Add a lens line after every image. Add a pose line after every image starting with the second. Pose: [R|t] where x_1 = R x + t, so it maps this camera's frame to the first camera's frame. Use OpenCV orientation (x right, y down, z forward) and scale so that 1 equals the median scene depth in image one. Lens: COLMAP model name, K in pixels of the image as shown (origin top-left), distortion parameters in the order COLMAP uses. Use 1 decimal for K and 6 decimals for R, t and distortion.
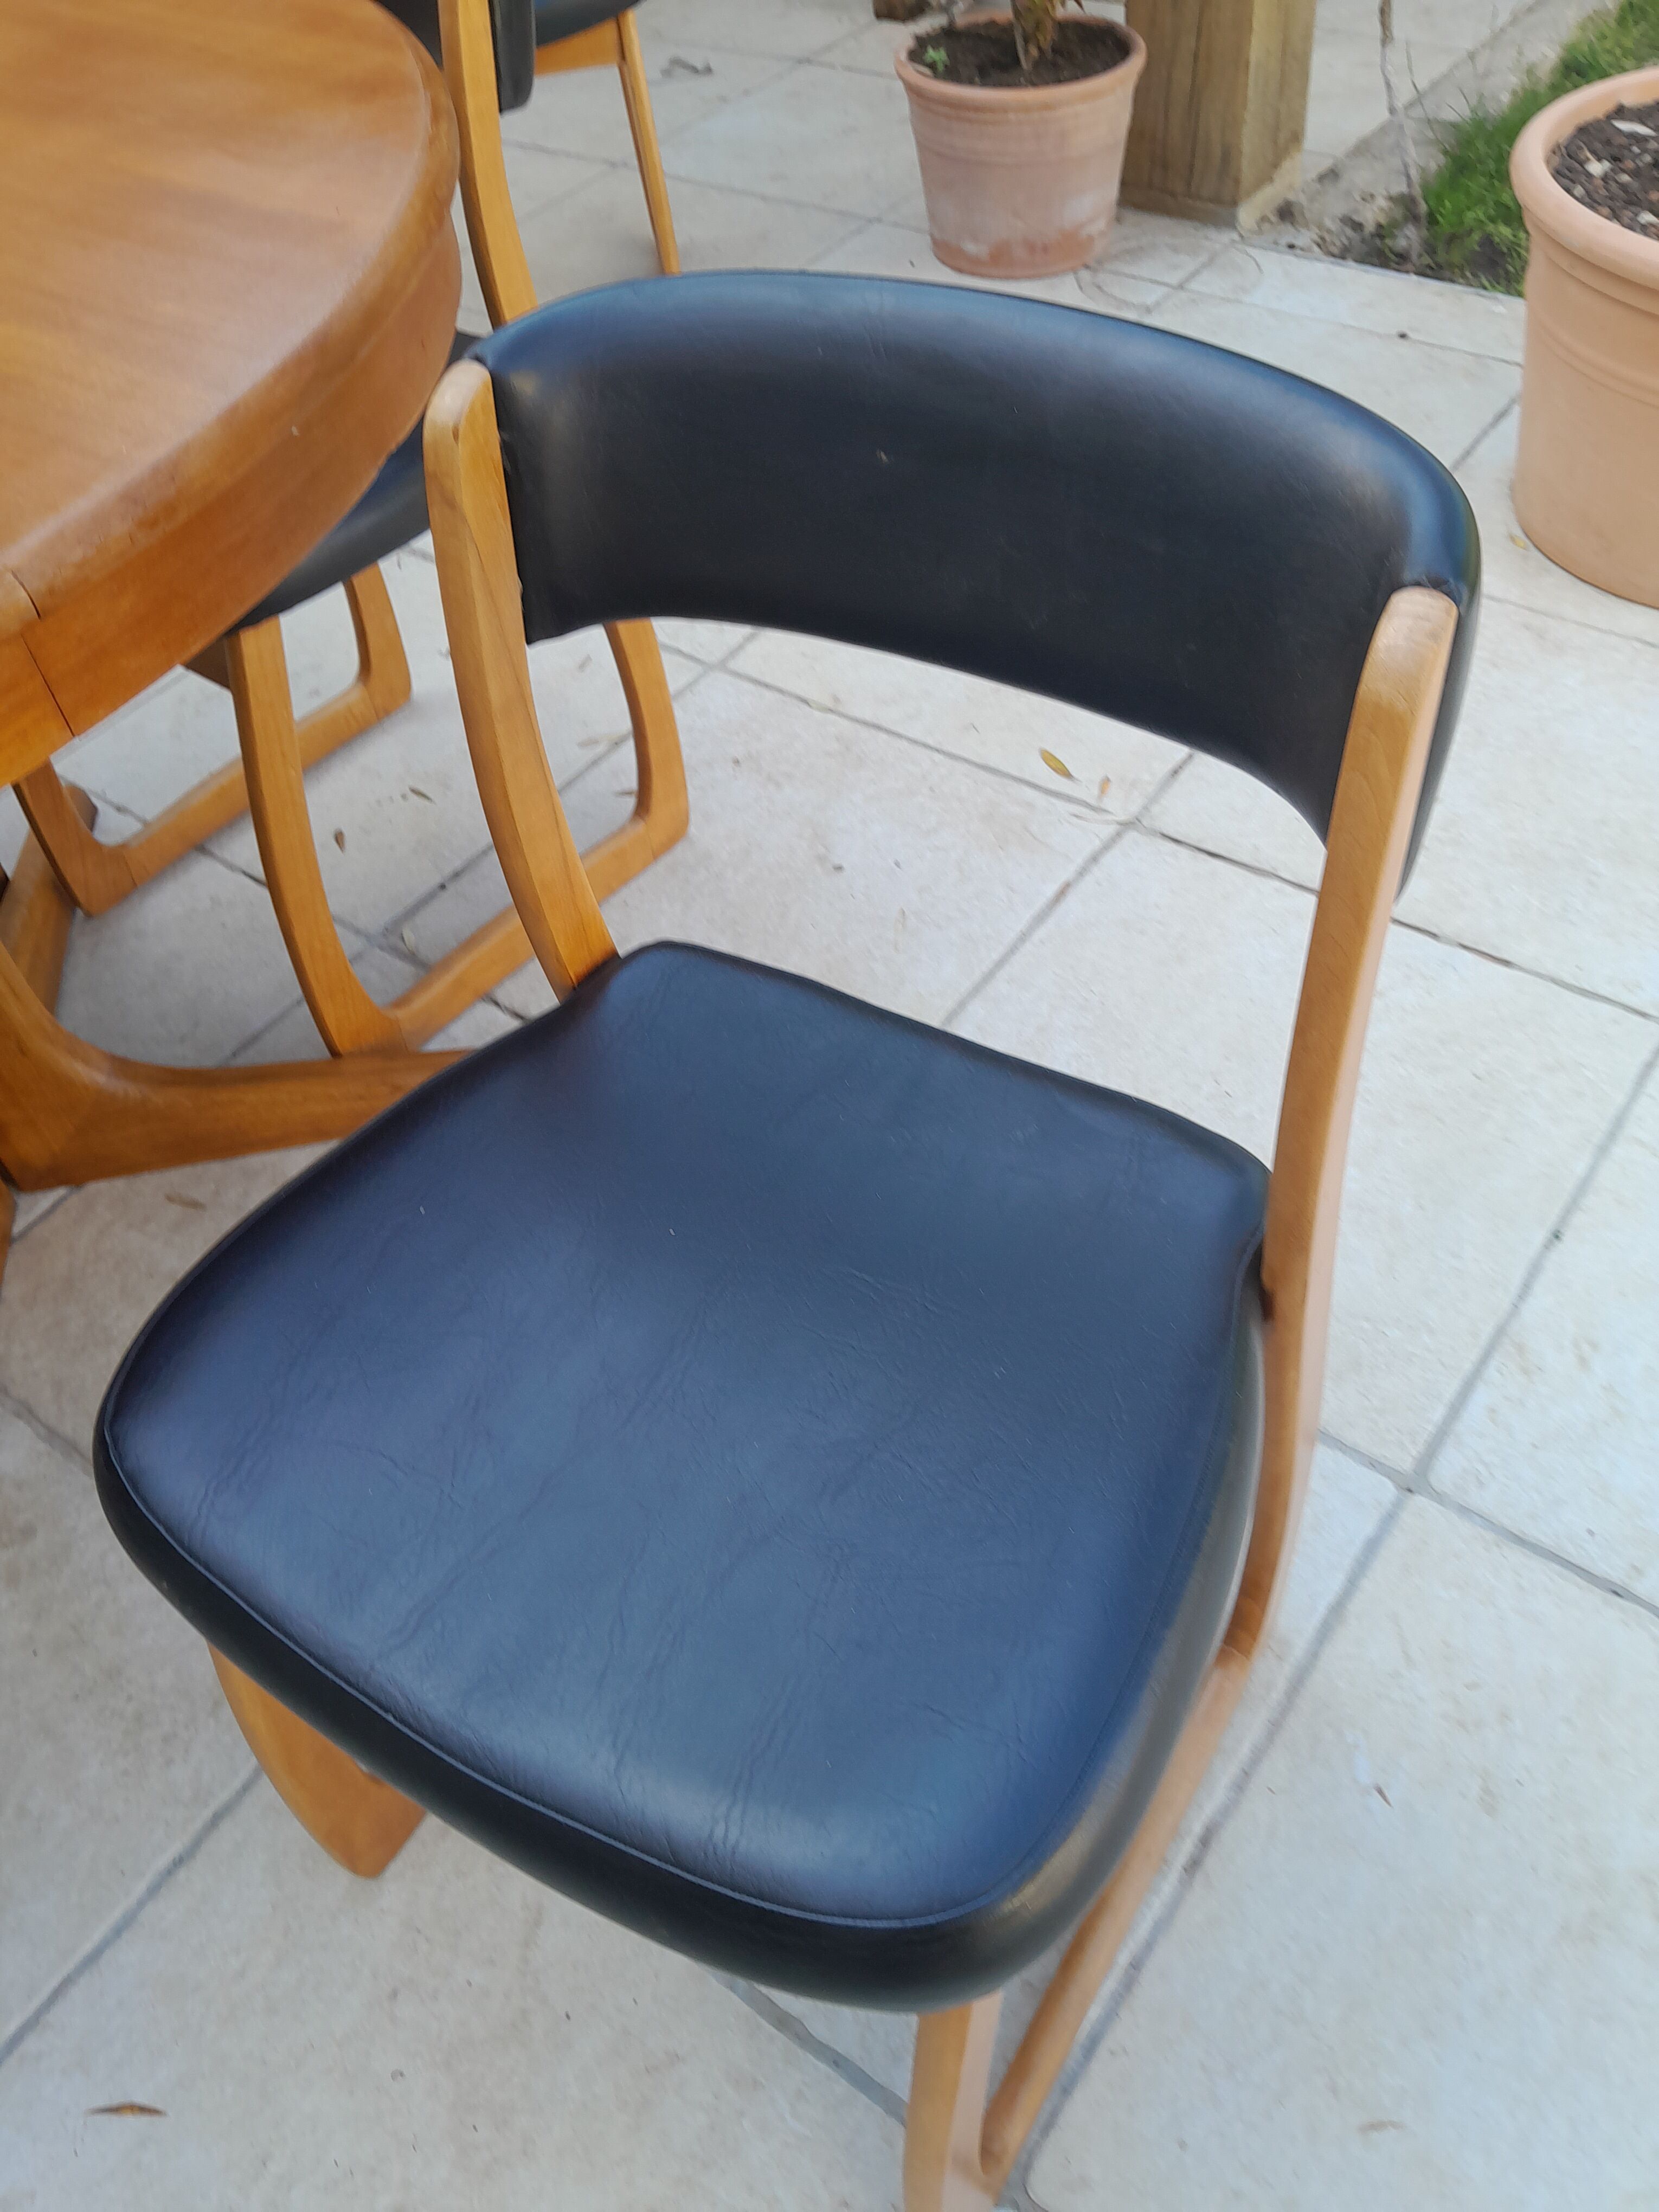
lens RADIAL K [[1758.7, 0, 829.5], [0, 1758.7, 1106.0], [0, 0, 1]] dist [0.090557, -0.187564]
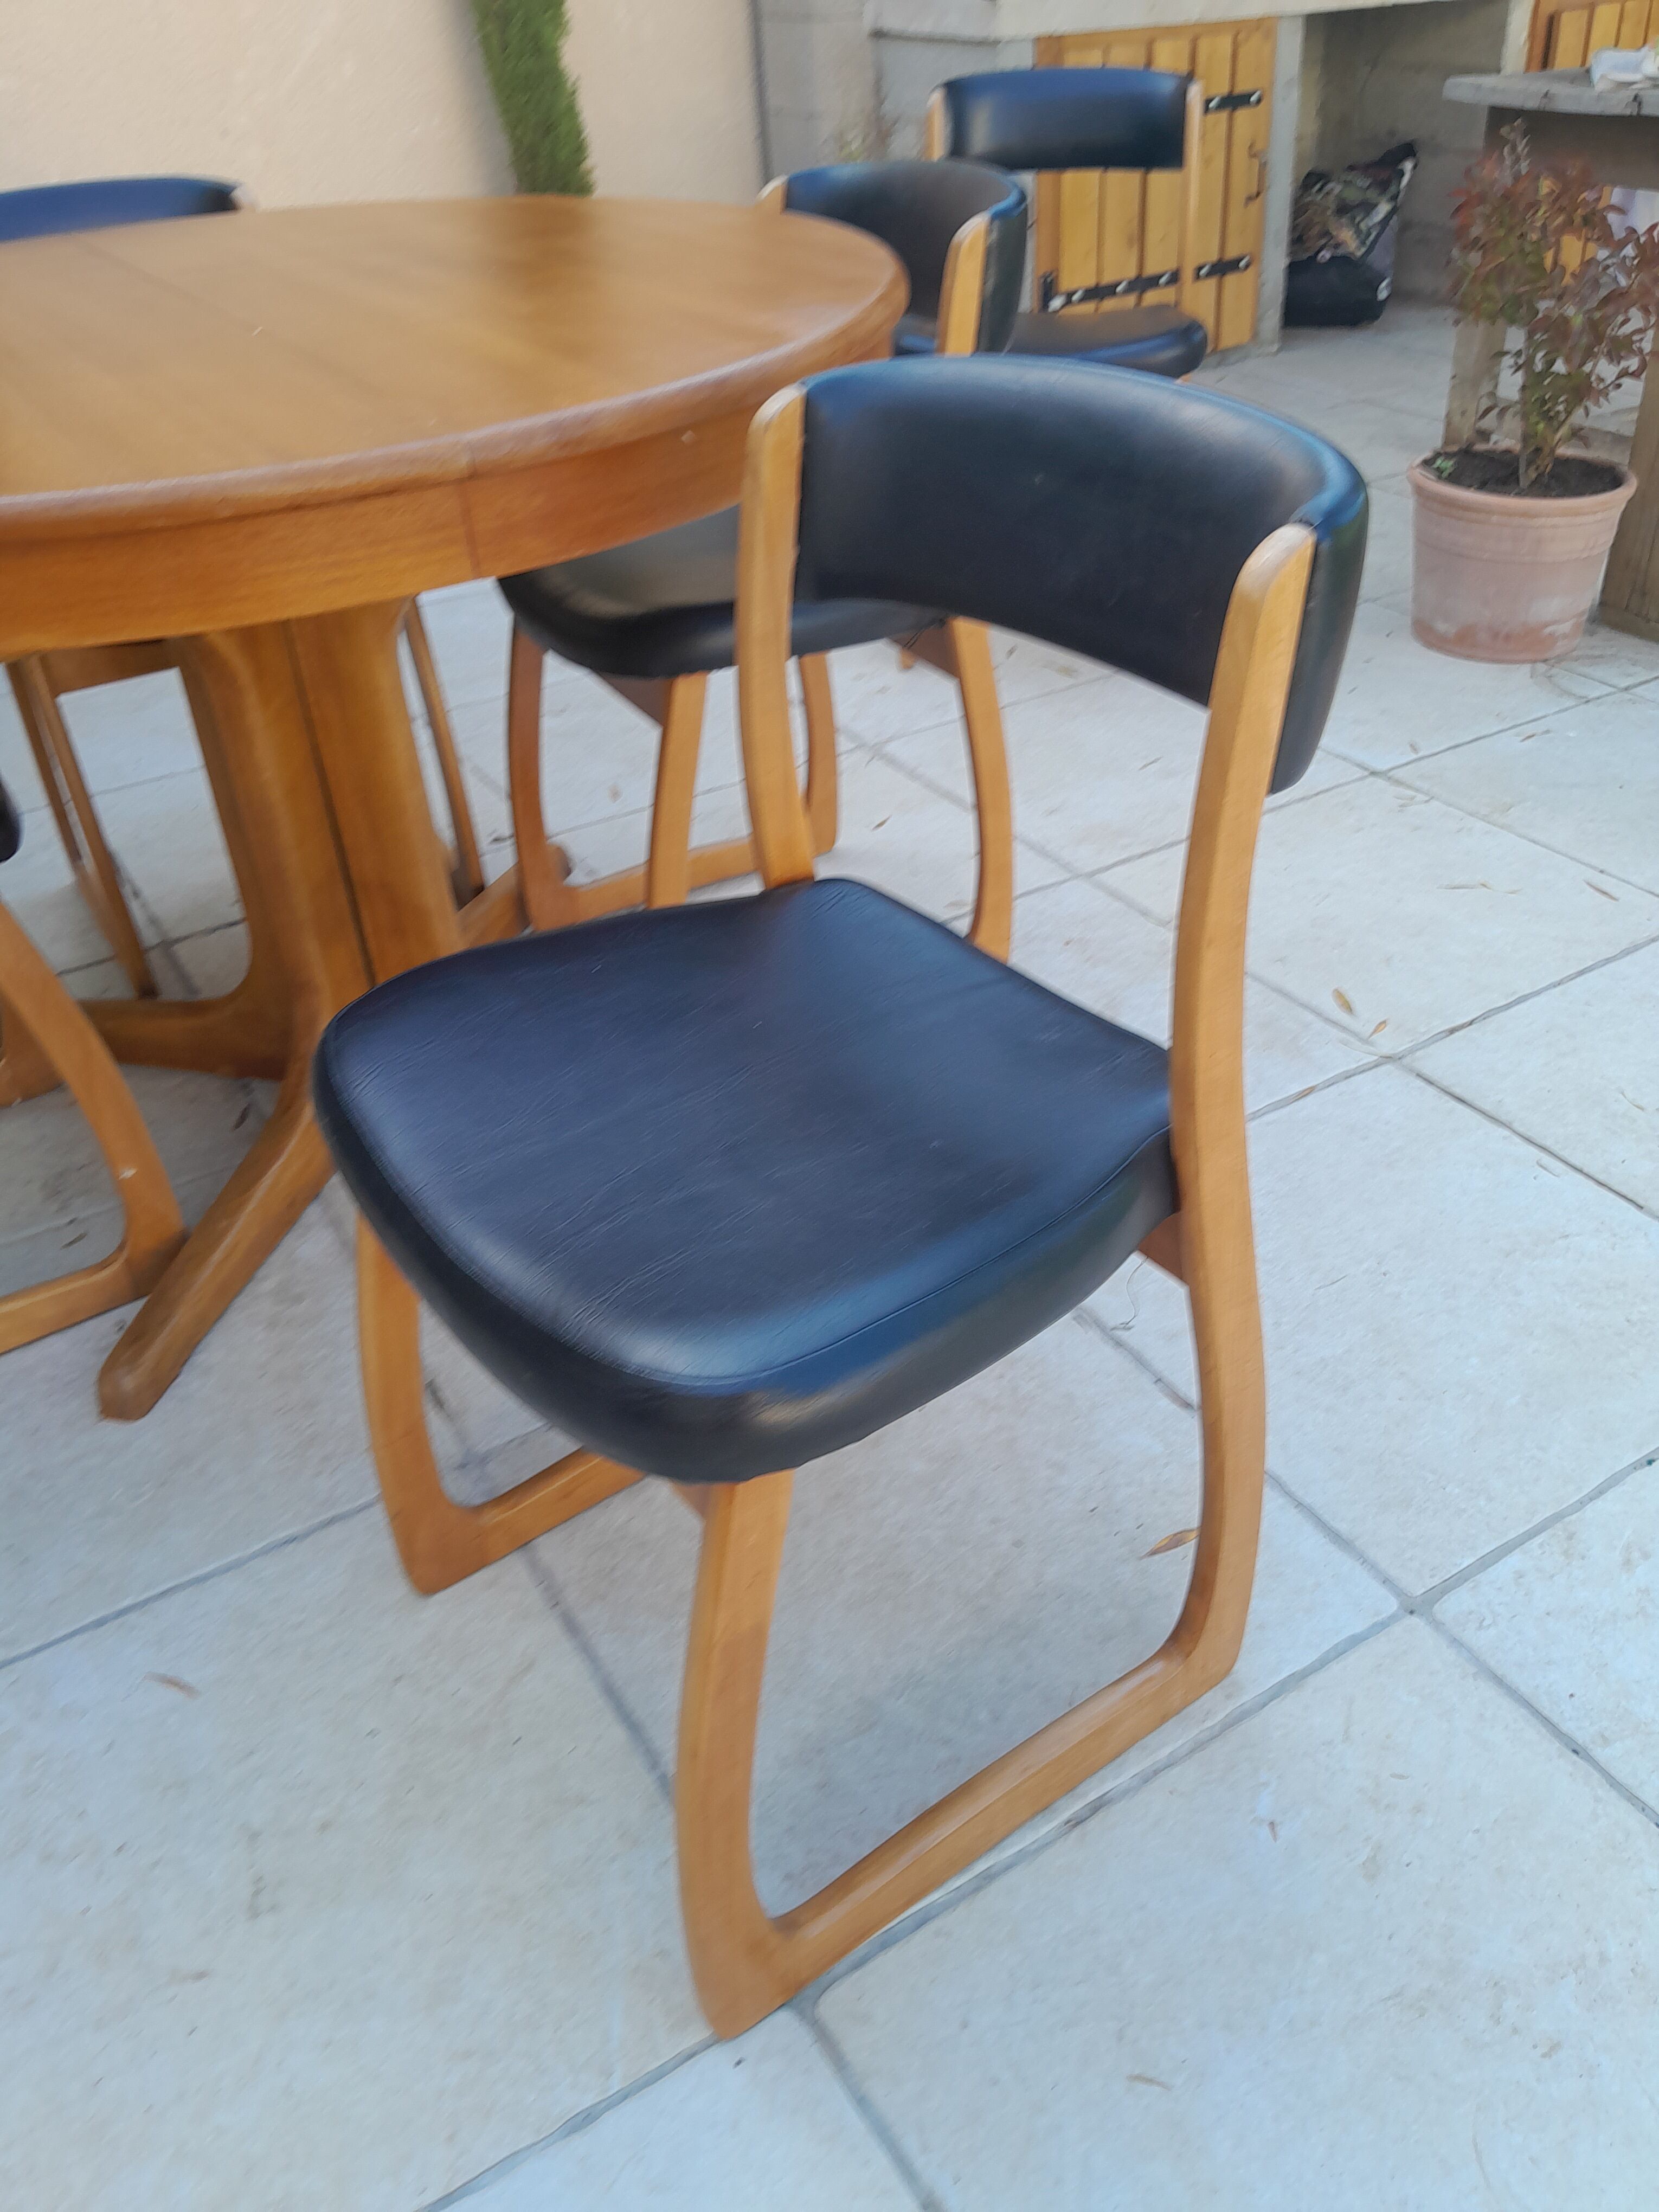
lens RADIAL K [[1758.7, 0, 829.5], [0, 1758.7, 1106.0], [0, 0, 1]] dist [0.090557, -0.187564]
pose [[0.923161, 0.253869, -0.288659, 0.224735], [-0.311609, 0.933919, -0.175200, 0.216776], [0.225106, 0.251686, 0.941266, -0.129415]]
